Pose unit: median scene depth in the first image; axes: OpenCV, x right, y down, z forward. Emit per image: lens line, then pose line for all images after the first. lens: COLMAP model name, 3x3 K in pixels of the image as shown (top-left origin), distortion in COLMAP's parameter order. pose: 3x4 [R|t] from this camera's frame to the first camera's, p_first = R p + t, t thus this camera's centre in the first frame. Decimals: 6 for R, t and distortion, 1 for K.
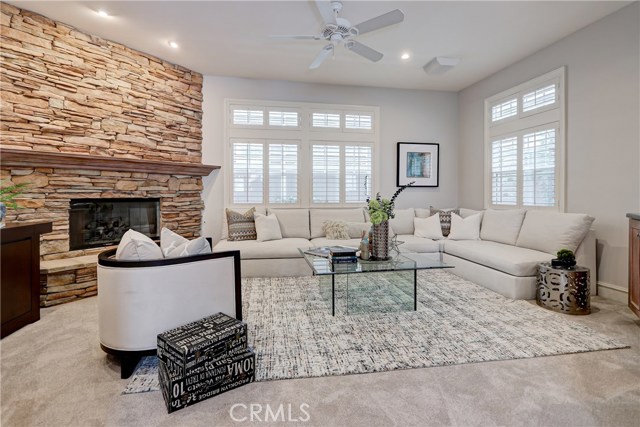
lens RADIAL K [[302.7, 0, 309.1], [0, 302.7, 197.1], [0, 0, 1]] dist [-0.001358, -0.000099]
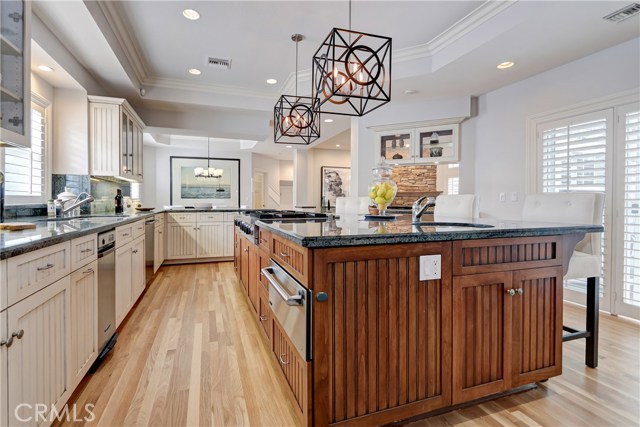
lens RADIAL K [[298.2, 0, 312.0], [0, 298.2, 209.7], [0, 0, 1]] dist [0.000135, 0.000436]
pose [[0.168173, 0.027759, -0.985367, 1.671908], [-0.014622, 0.999564, 0.025663, -0.025417], [0.985649, 0.010092, 0.168505, -0.159302]]
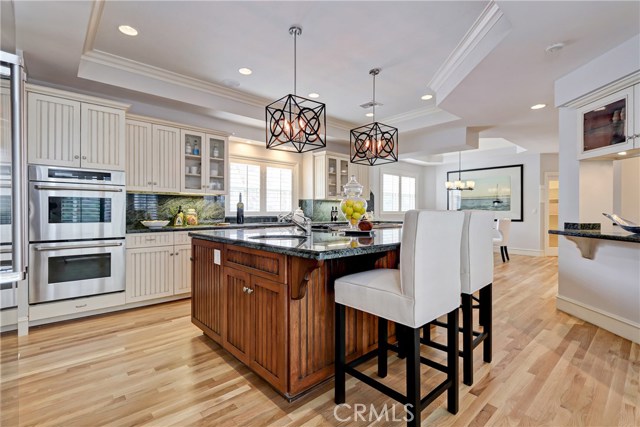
lens RADIAL K [[301.8, 0, 317.8], [0, 301.8, 209.6], [0, 0, 1]] dist [0.017869, 0.000213]
pose [[-0.846287, -0.002921, -0.532720, 1.527273], [-0.008646, 0.999929, 0.008253, -0.051315], [0.532658, 0.011591, -0.846251, 0.581718]]
